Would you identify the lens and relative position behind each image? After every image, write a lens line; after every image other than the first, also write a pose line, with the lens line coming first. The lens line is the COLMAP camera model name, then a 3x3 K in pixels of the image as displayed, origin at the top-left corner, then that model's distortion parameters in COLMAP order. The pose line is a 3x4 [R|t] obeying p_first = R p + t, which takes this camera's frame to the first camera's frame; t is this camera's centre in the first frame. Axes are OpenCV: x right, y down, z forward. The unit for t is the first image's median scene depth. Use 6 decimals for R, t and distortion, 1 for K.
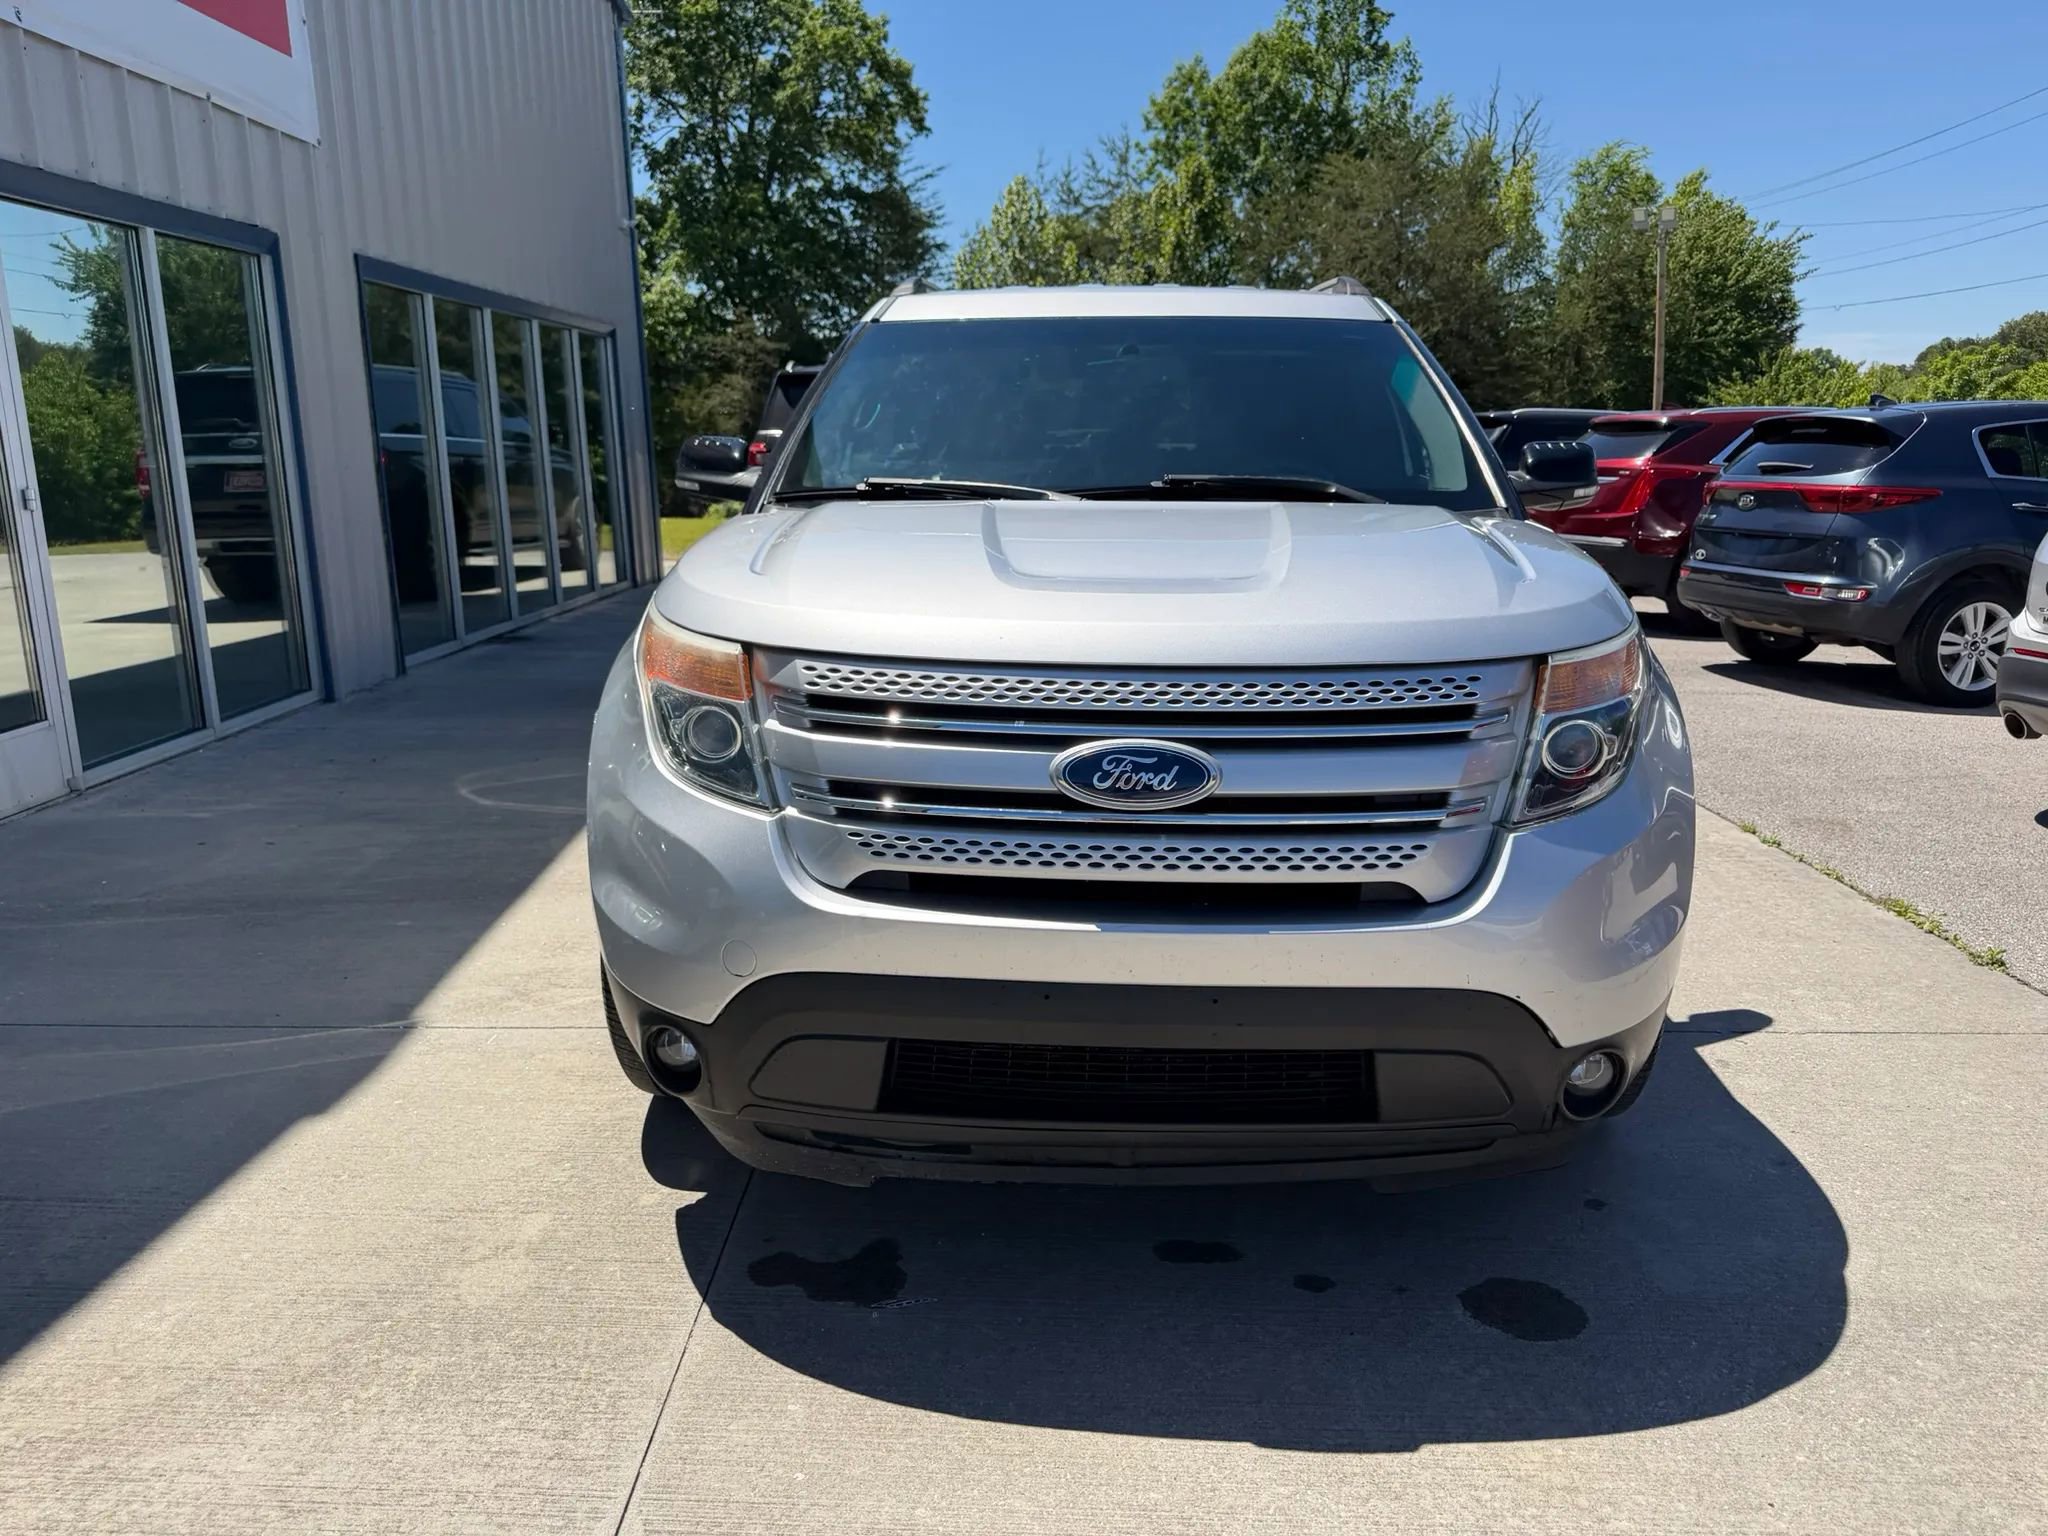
lens RADIAL K [[1453.3, 0, 1038.0], [0, 1453.3, 778.5], [0, 0, 1]] dist [0.013373, -0.019390]
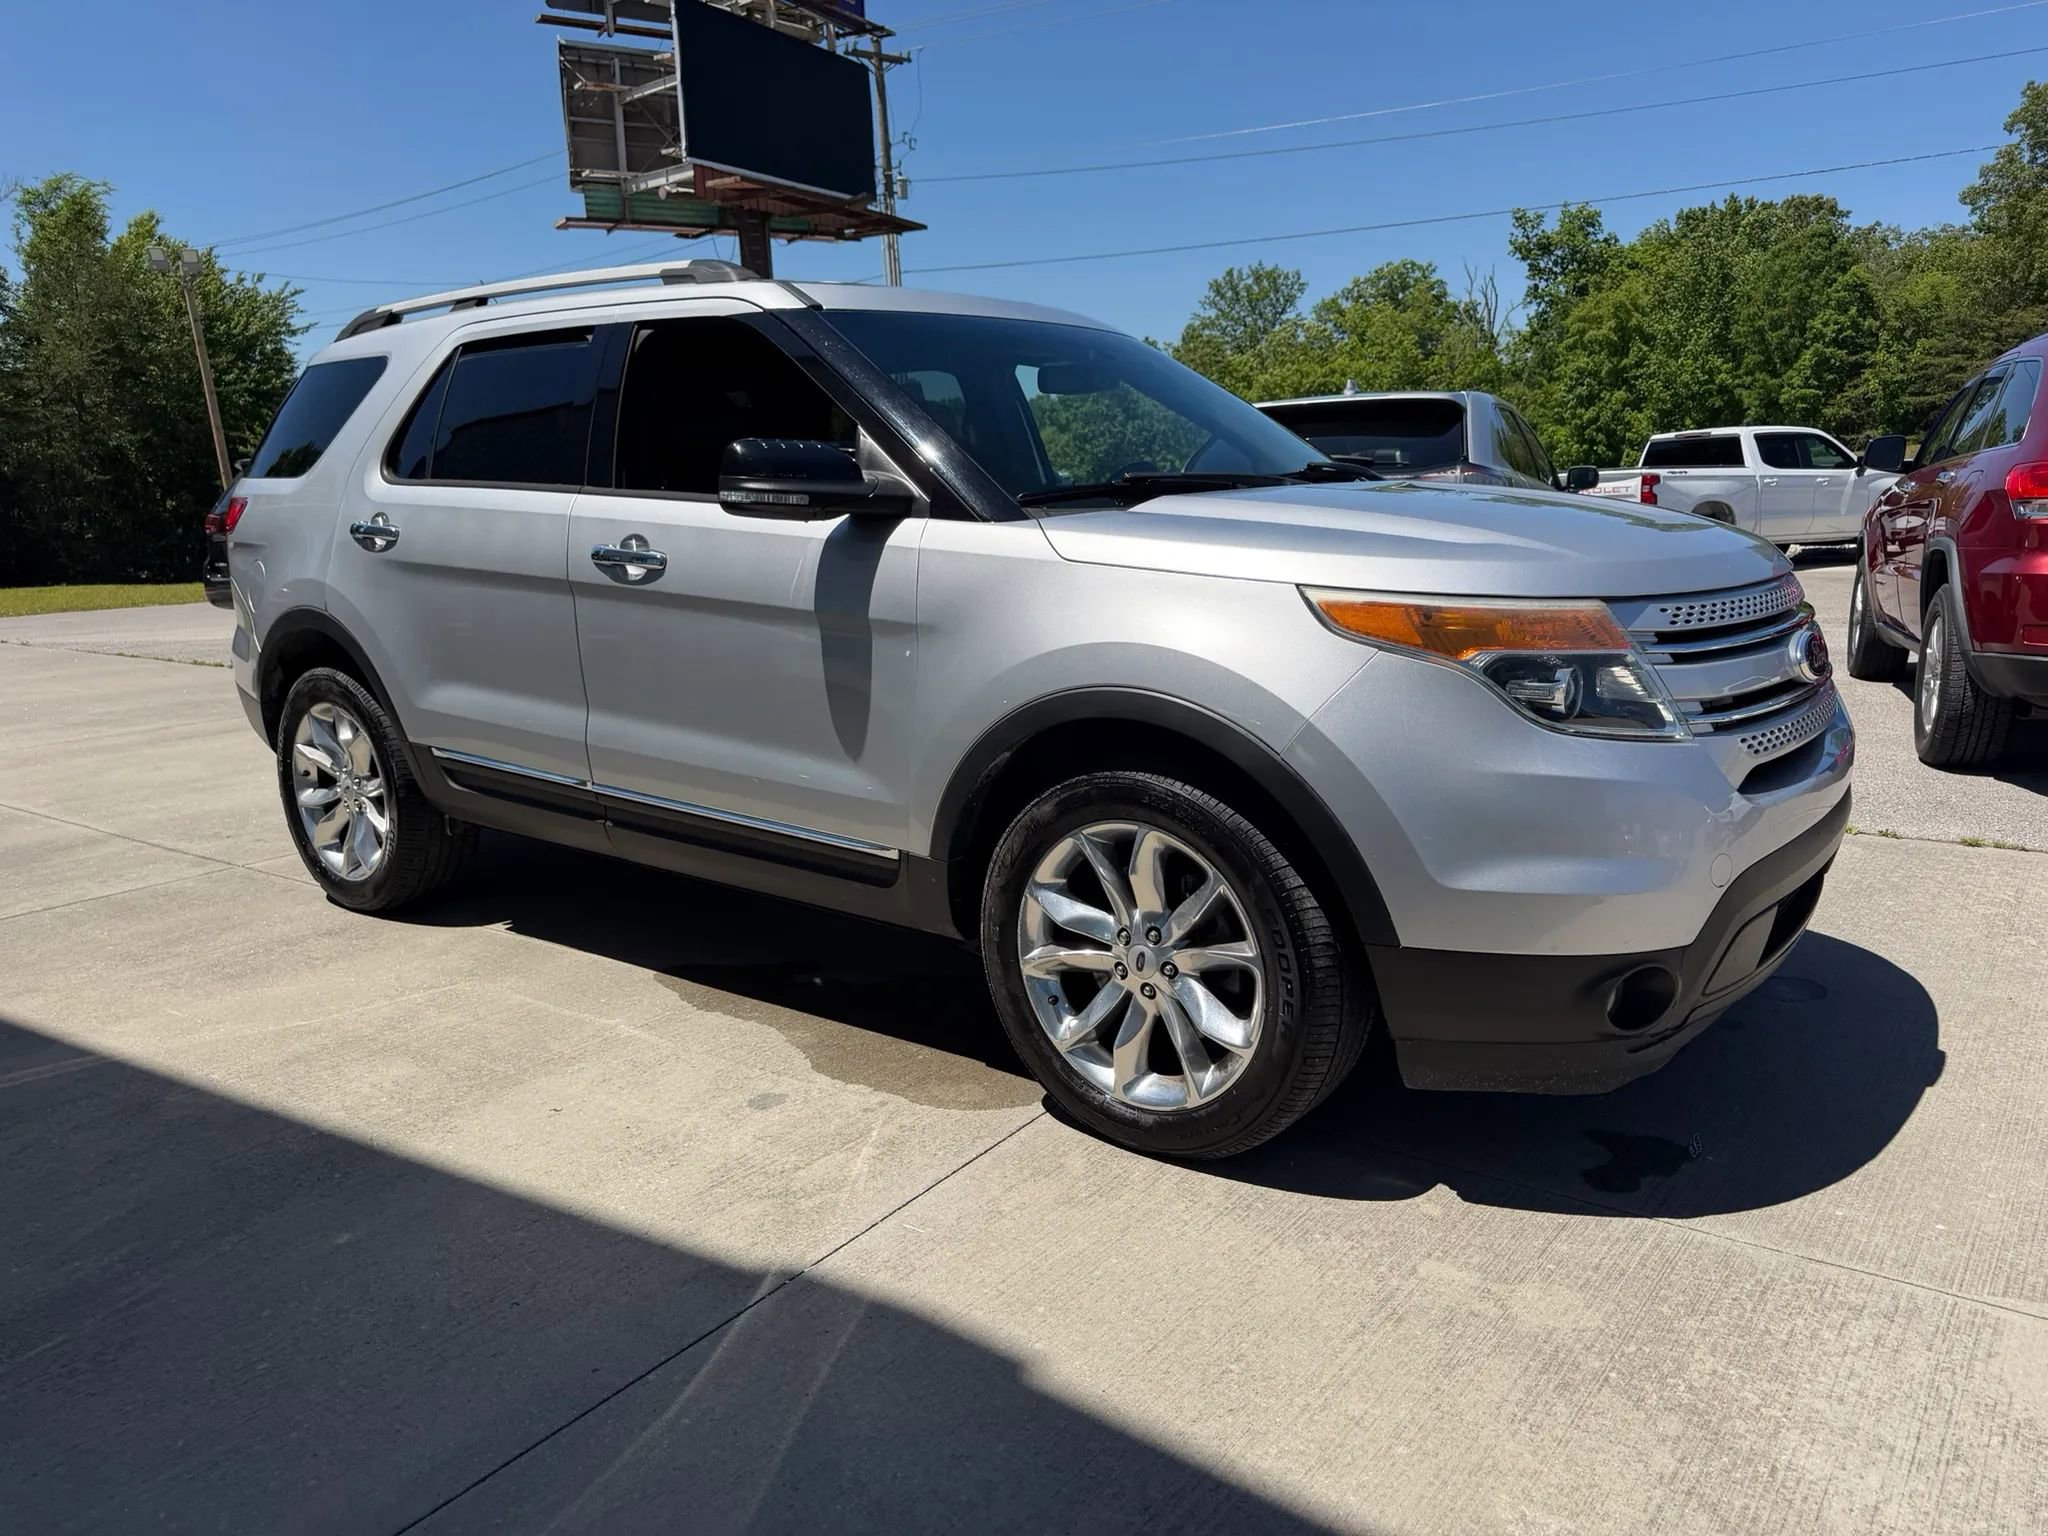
lens RADIAL K [[1453.3, 0, 1036.0], [0, 1453.3, 774.2], [0, 0, 1]] dist [0.013373, -0.019390]
pose [[0.573029, -0.182045, 0.799060, -0.054599], [0.211865, 0.974779, 0.070144, -0.005375], [-0.791676, 0.129098, 0.597145, 0.029073]]
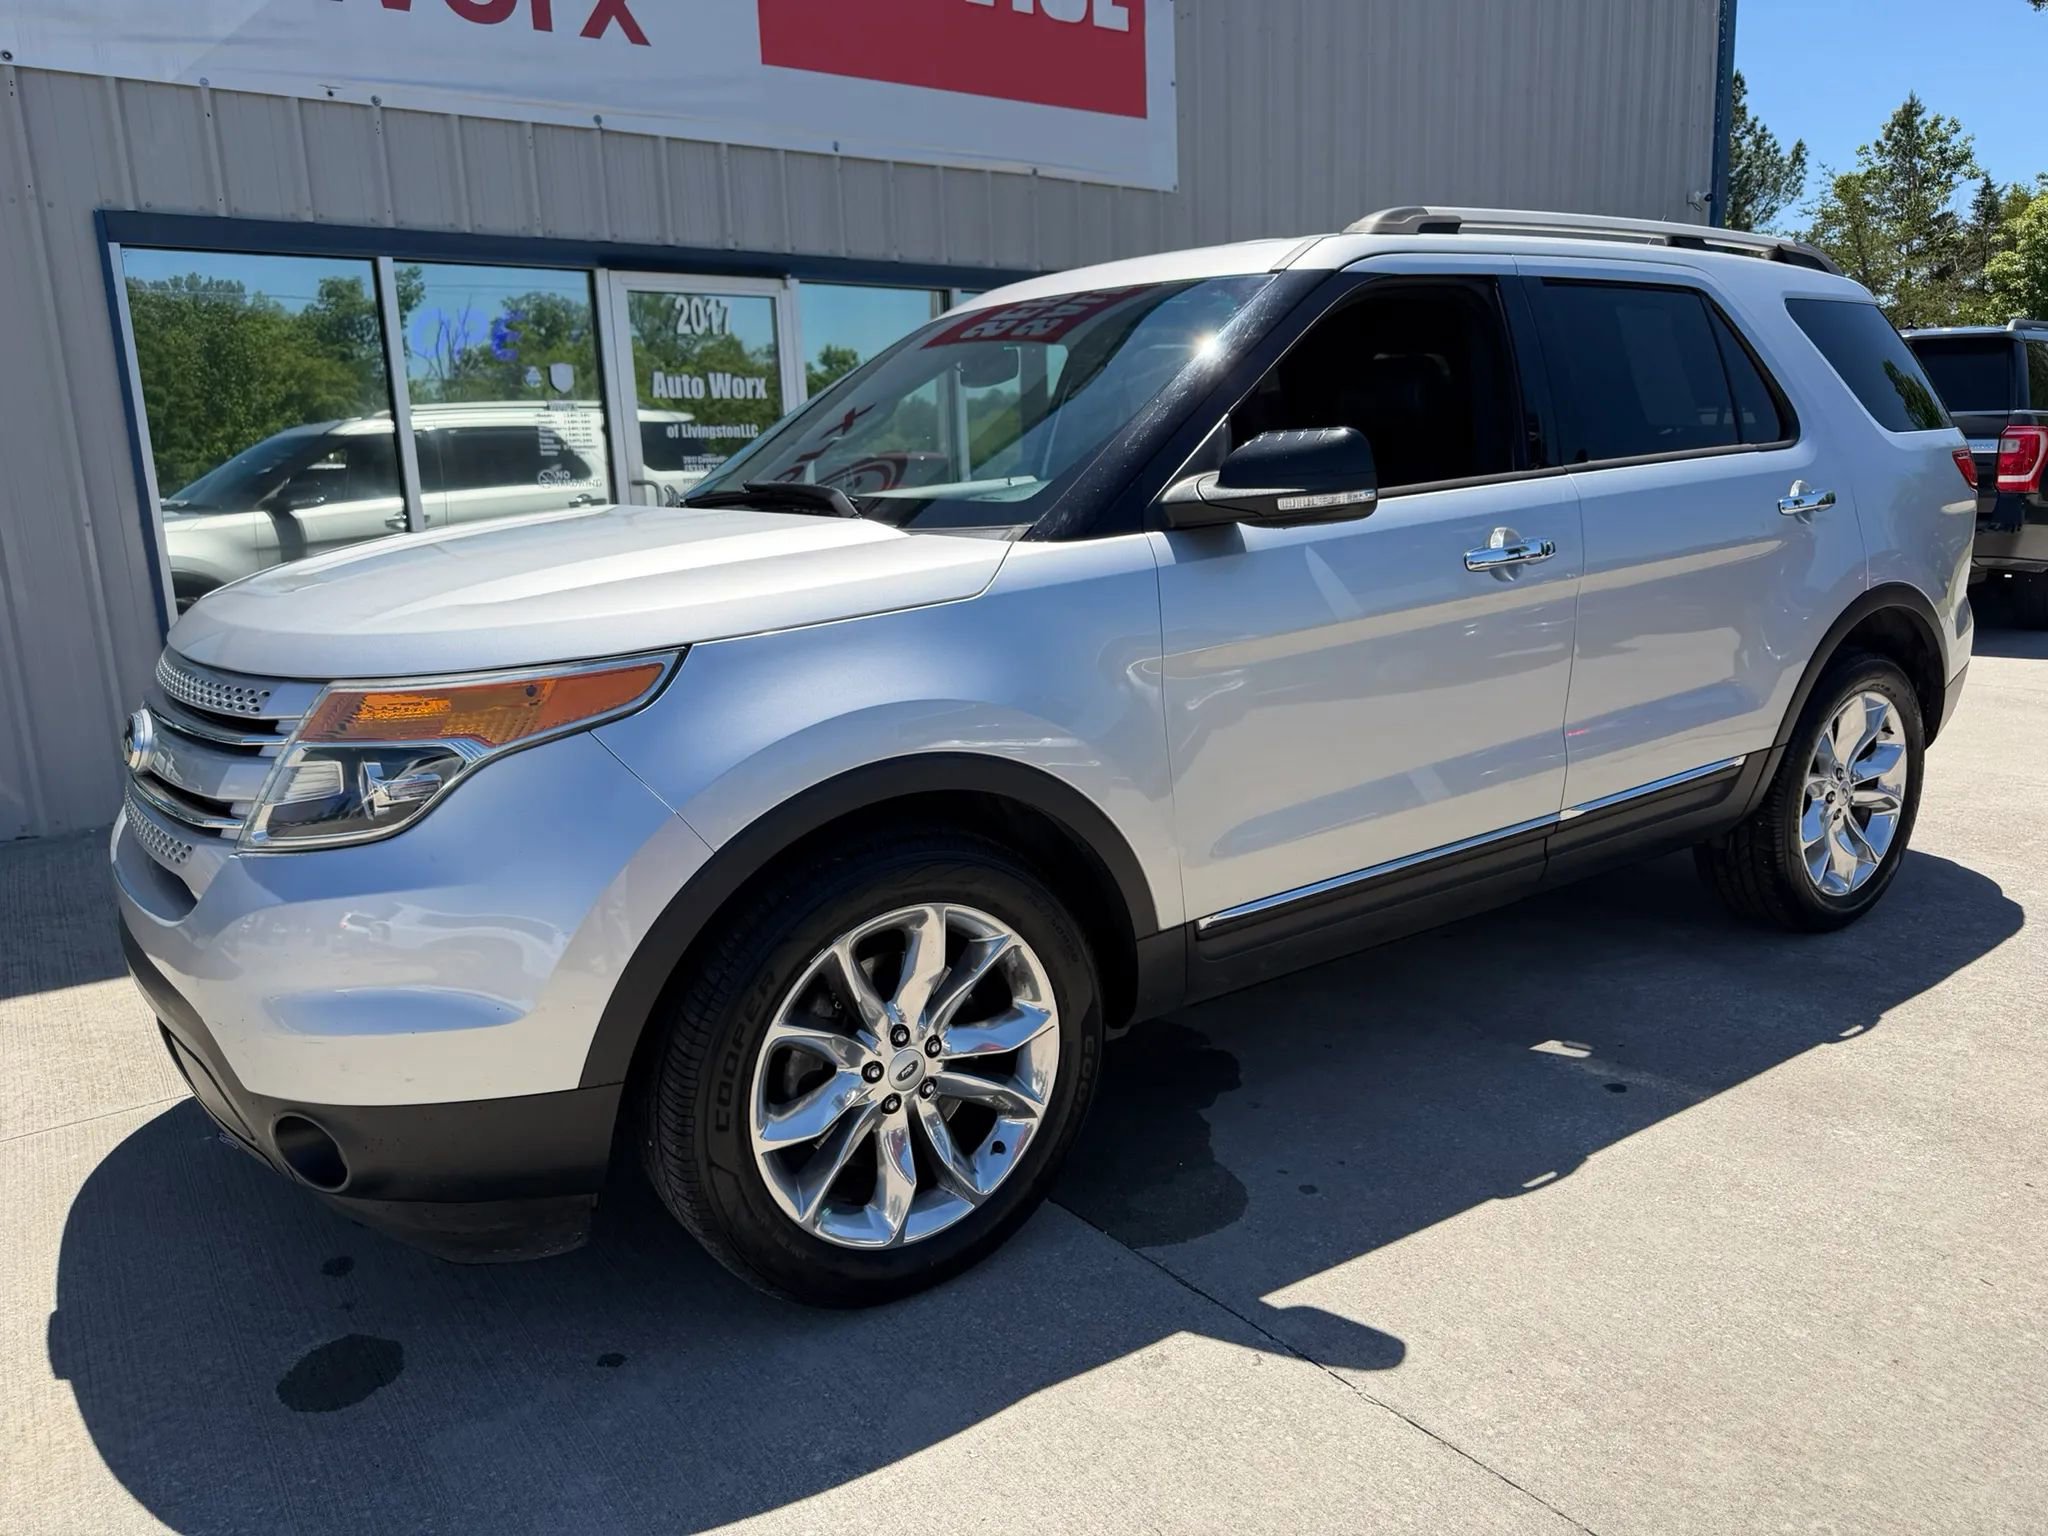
lens RADIAL K [[1453.3, 0, 1027.1], [0, 1453.3, 780.5], [0, 0, 1]] dist [0.013373, -0.019390]
pose [[0.610359, 0.152629, -0.777281, 0.054081], [-0.150162, 0.985763, 0.075653, -0.006350], [0.777762, 0.070543, 0.624588, 0.030973]]
